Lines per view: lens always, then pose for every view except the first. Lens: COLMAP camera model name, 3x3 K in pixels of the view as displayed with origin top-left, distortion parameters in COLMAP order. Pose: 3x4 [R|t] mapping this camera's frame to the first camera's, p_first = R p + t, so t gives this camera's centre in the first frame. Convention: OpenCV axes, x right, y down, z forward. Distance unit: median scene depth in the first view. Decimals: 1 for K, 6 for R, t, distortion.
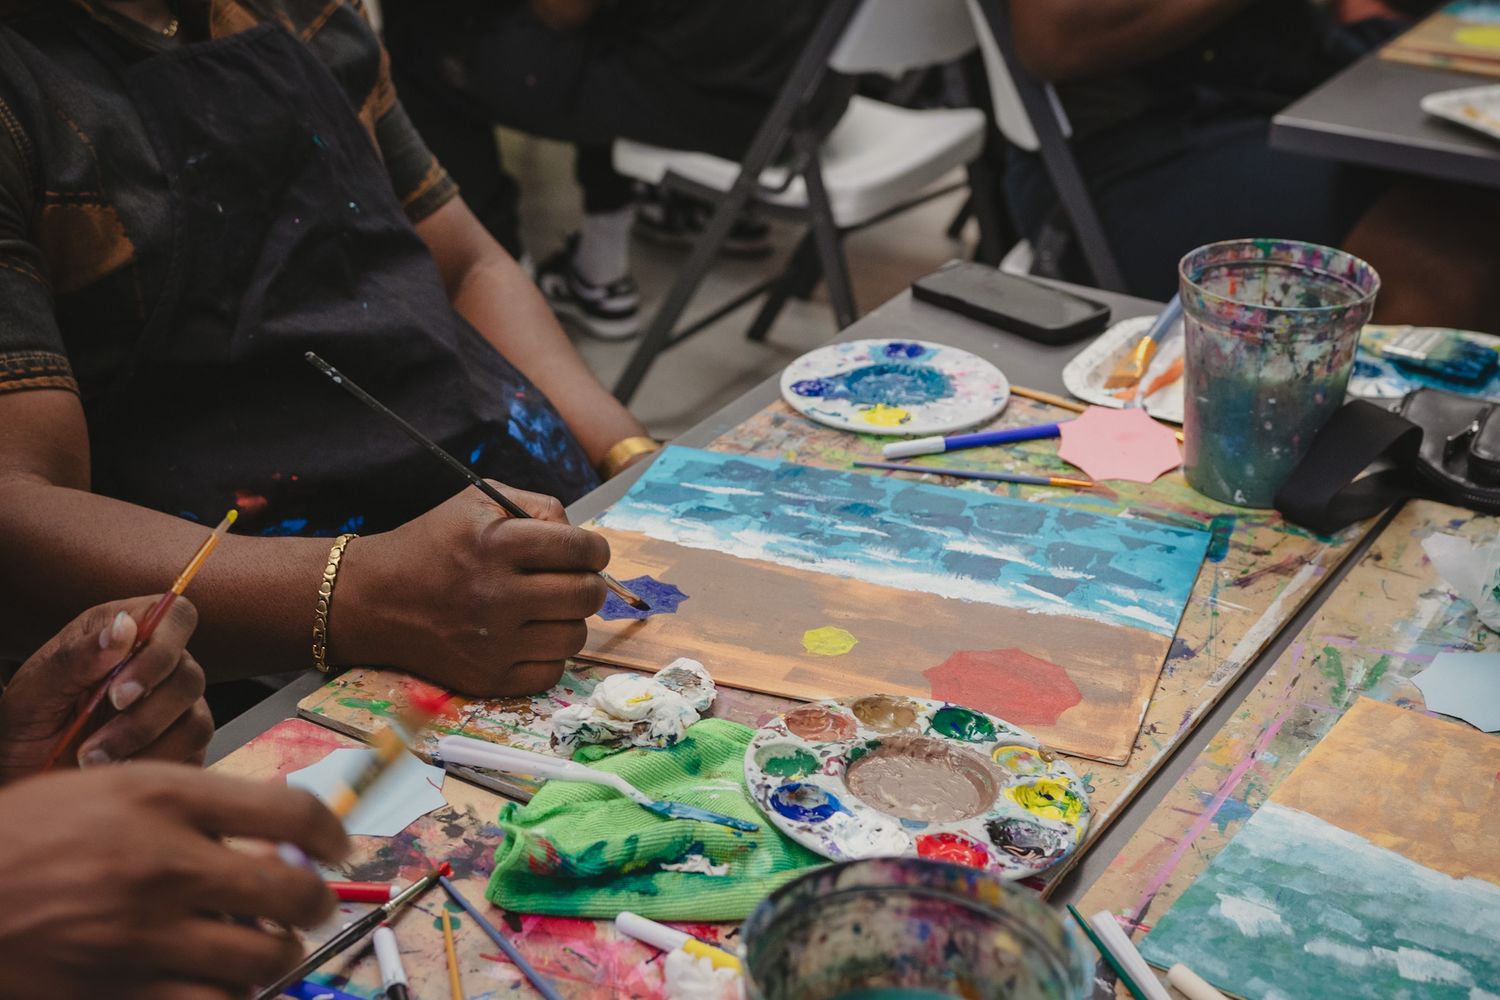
lens RADIAL K [[2505.8, 0, 750.0], [0, 2505.8, 500.0], [0, 0, 1]] dist [-0.042542, 1.499614]
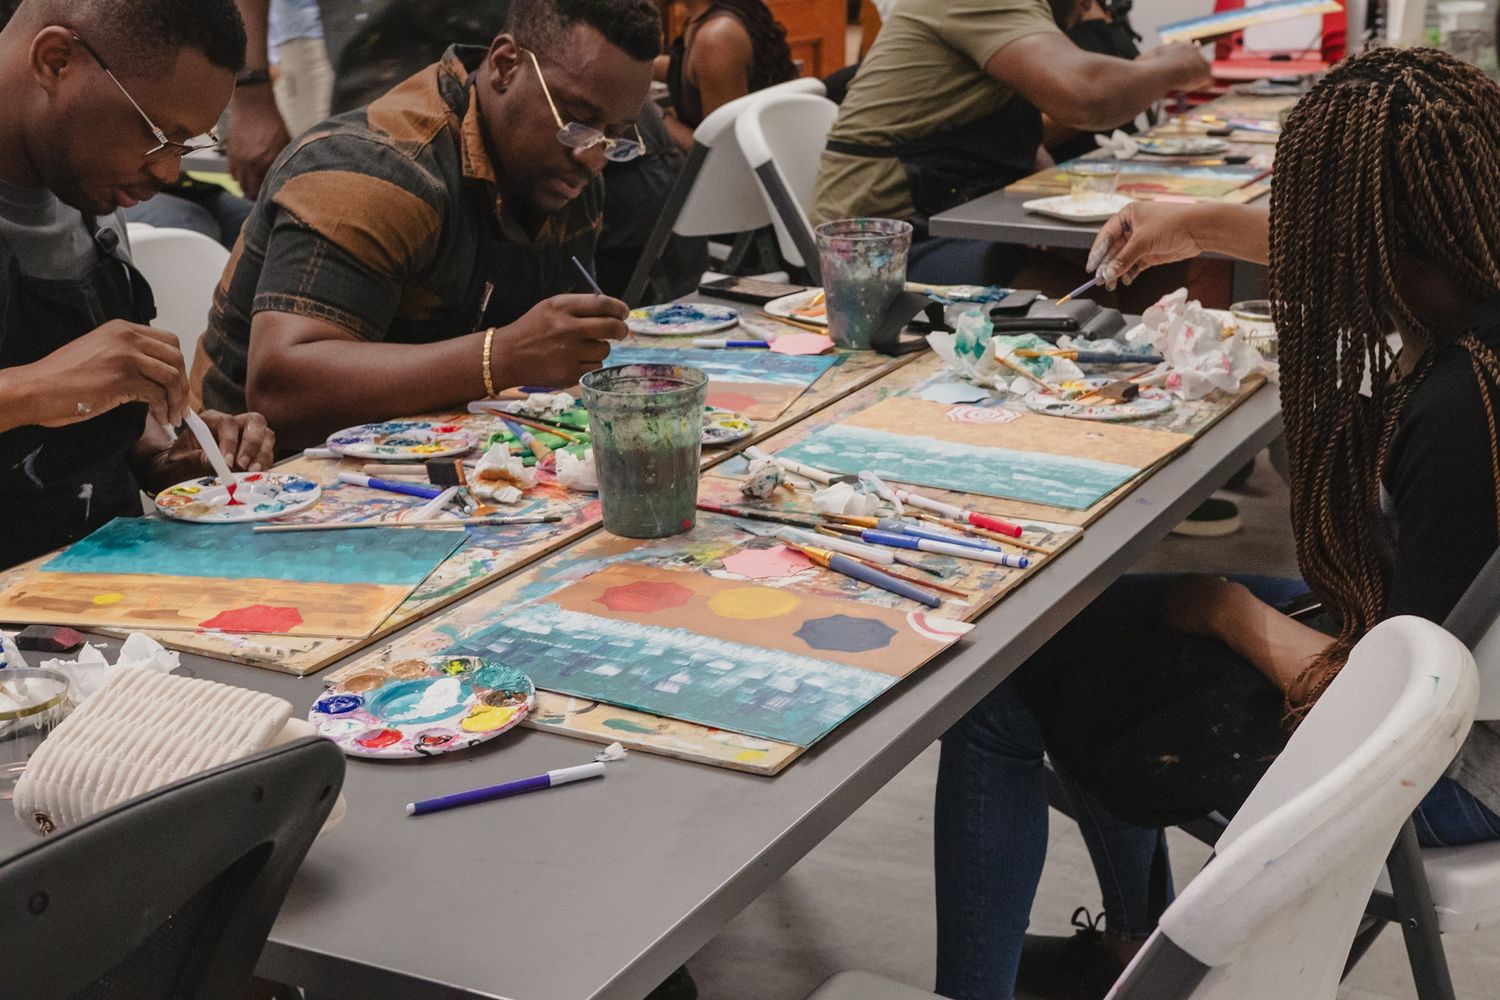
lens RADIAL K [[2505.8, 0, 750.0], [0, 2505.8, 500.0], [0, 0, 1]] dist [-0.042542, 1.499614]
pose [[0.997983, -0.056946, 0.028042, 0.054822], [0.060246, 0.988886, -0.135926, 0.394657], [-0.019989, 0.137341, 0.990322, -0.951466]]
